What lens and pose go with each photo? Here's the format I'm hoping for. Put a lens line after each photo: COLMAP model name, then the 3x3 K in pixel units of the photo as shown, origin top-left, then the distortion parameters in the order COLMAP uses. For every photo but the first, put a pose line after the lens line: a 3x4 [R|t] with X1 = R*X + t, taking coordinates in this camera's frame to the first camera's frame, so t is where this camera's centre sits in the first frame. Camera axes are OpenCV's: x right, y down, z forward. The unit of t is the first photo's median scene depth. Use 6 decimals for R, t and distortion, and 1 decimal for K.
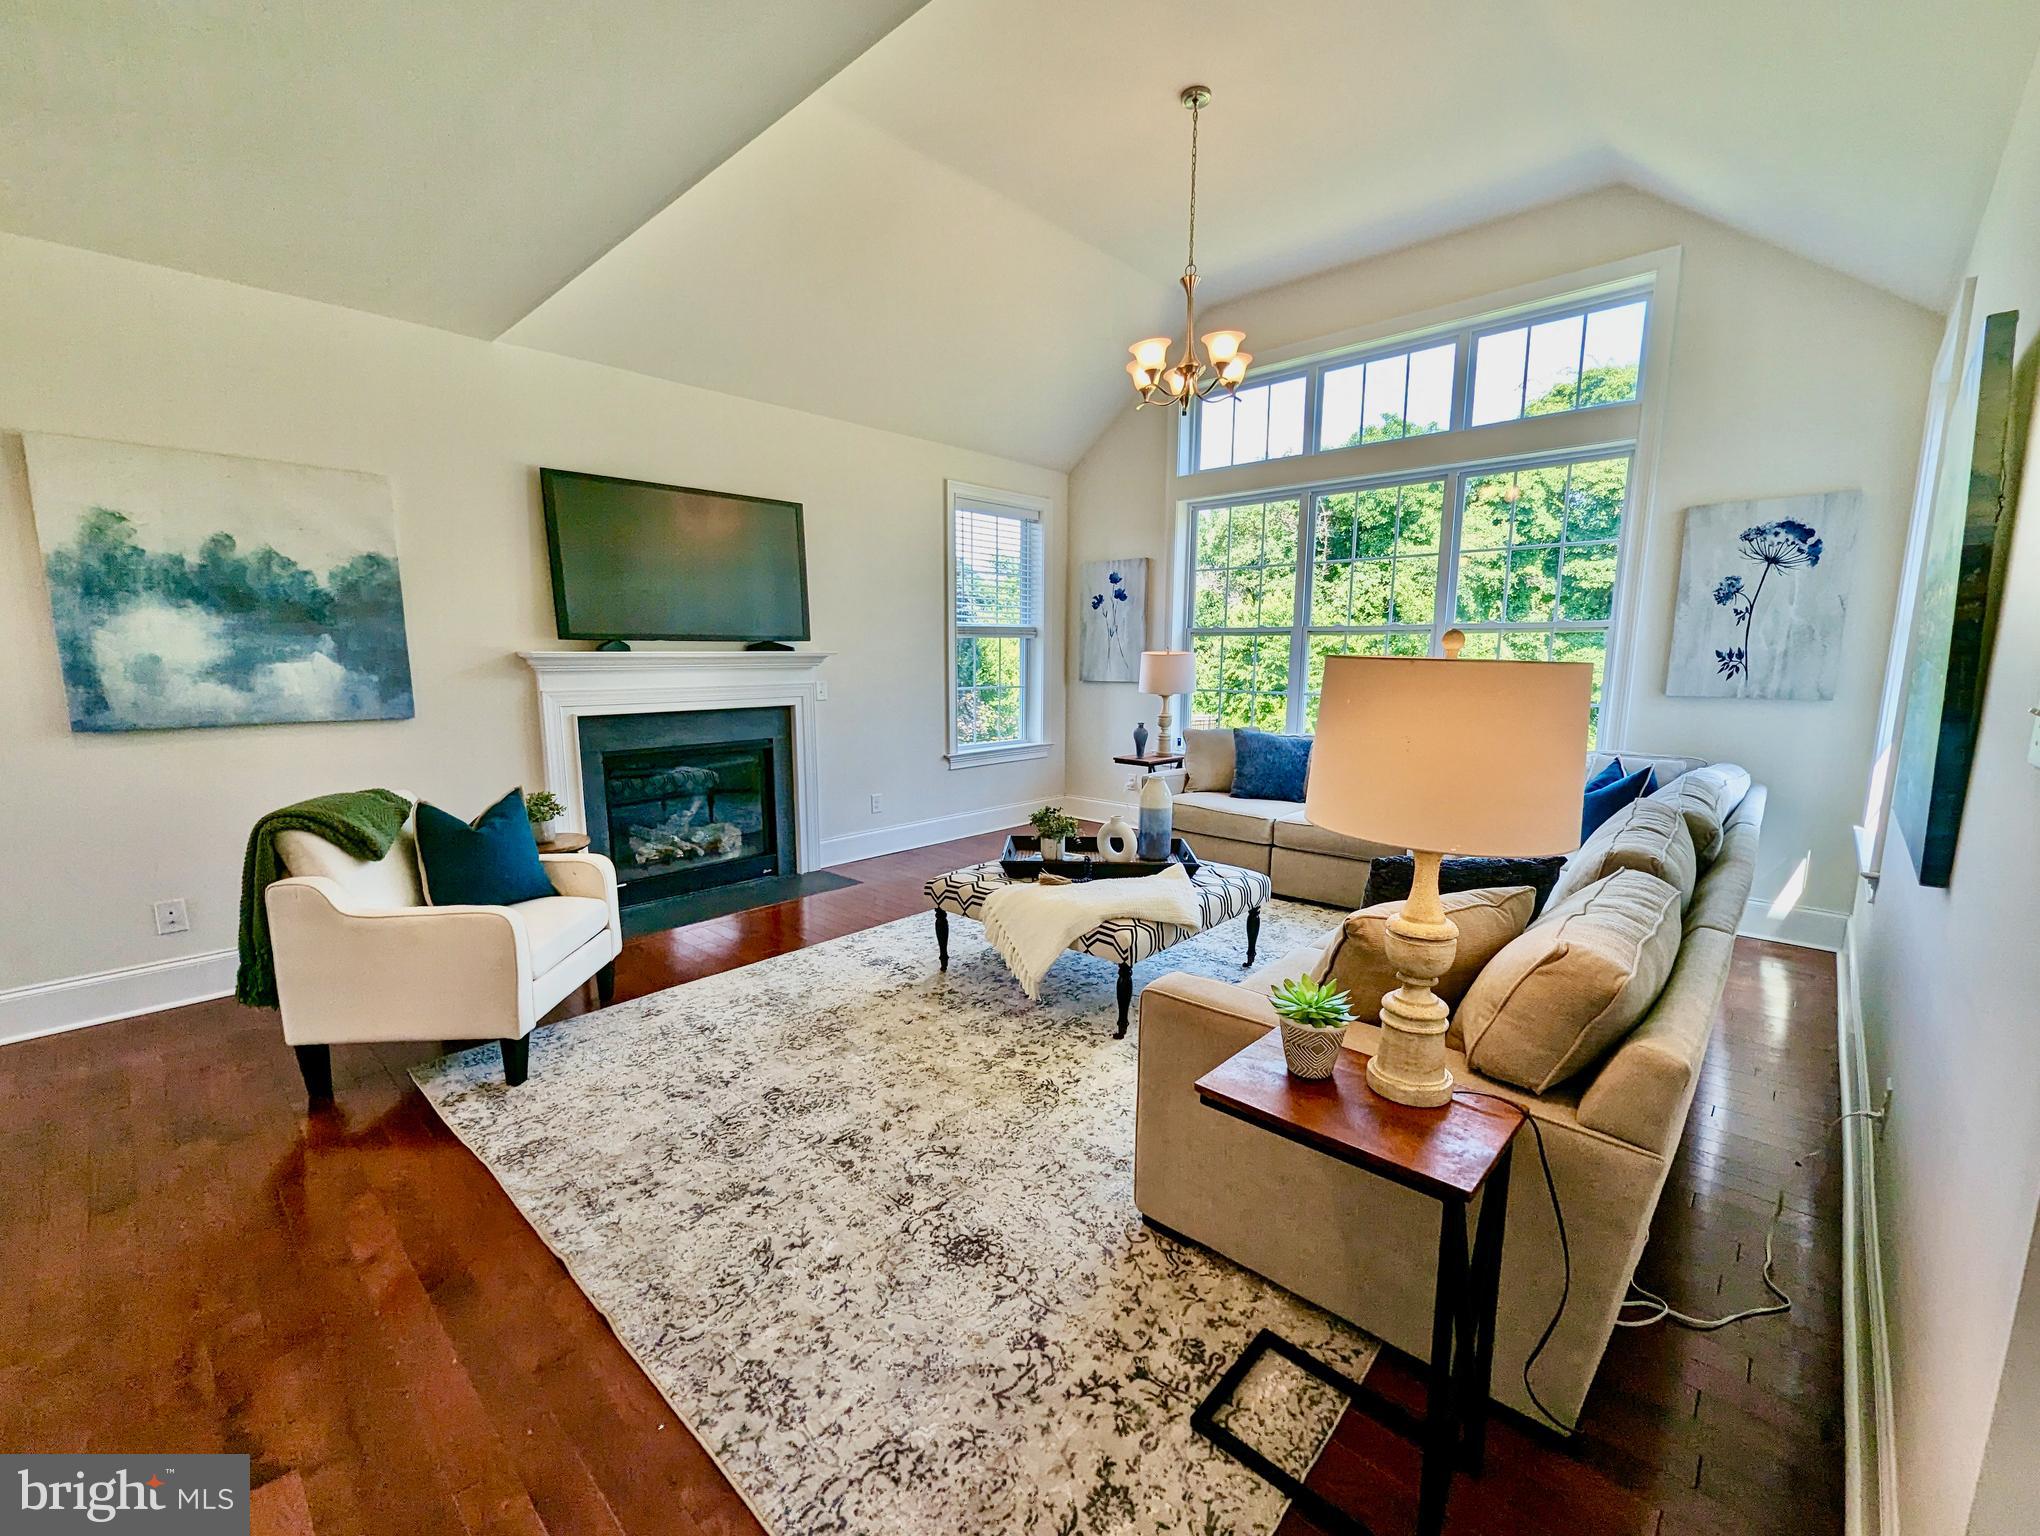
lens RADIAL K [[843.6, 0, 1026.7], [0, 843.6, 777.2], [0, 0, 1]] dist [0.000384, -0.000704]
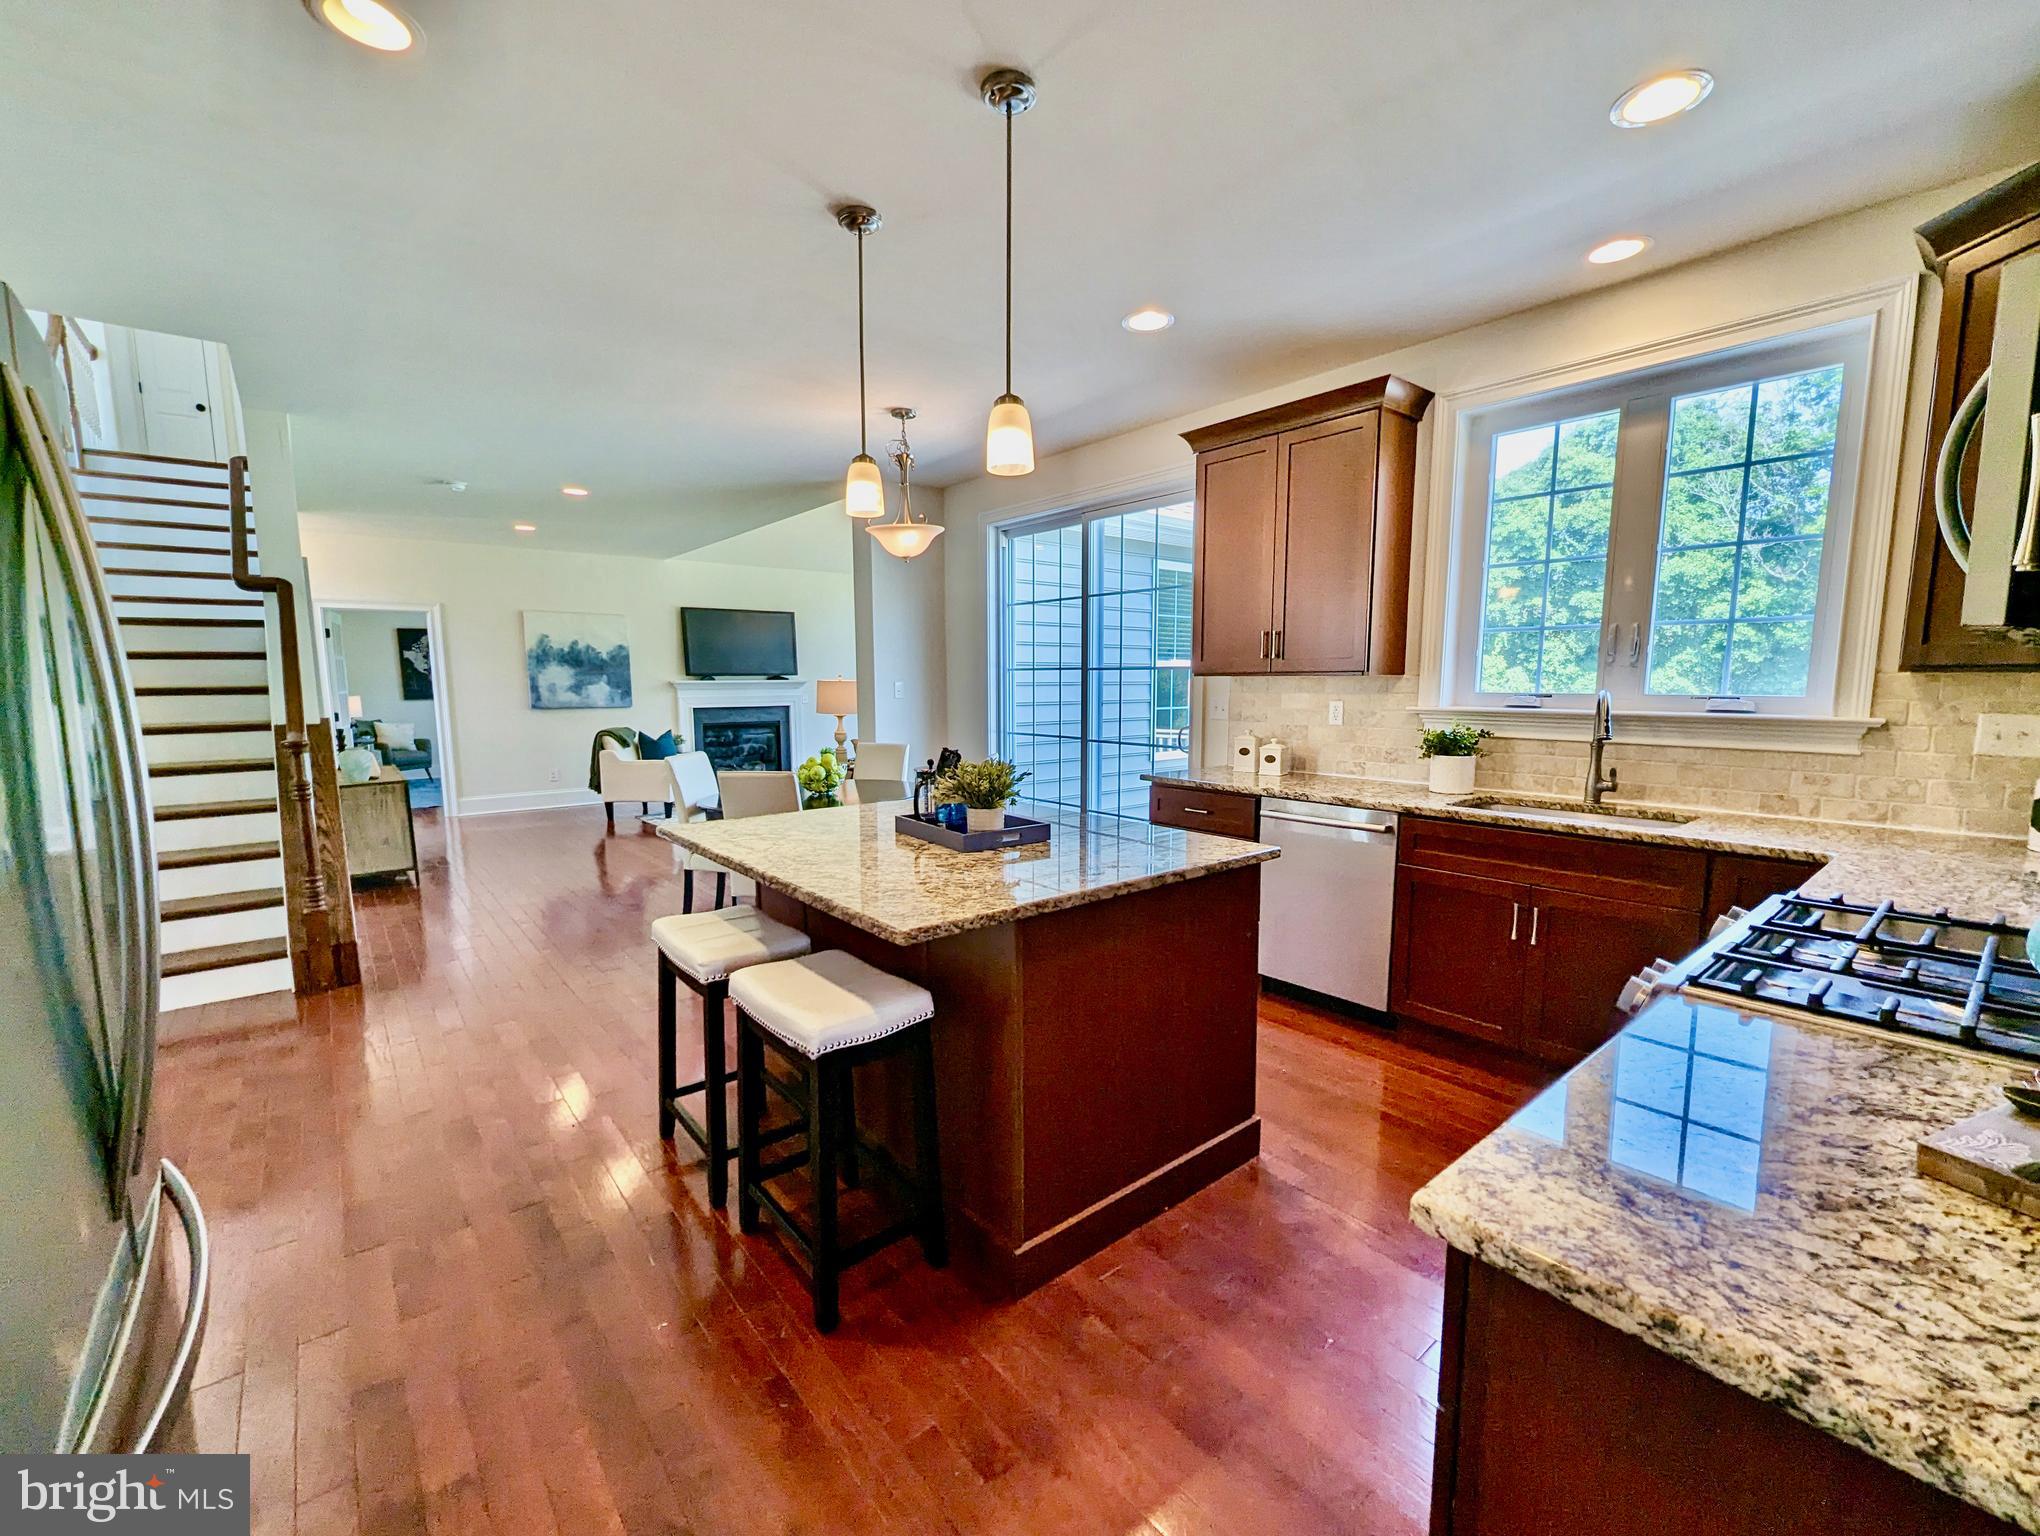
lens RADIAL K [[827.1, 0, 1029.8], [0, 827.1, 776.9], [0, 0, 1]] dist [-0.002038, -0.000128]
pose [[0.993675, 0.007442, -0.112045, 0.826522], [-0.010838, 0.999499, -0.029723, 0.222302], [0.111767, 0.030749, 0.993259, -1.473849]]
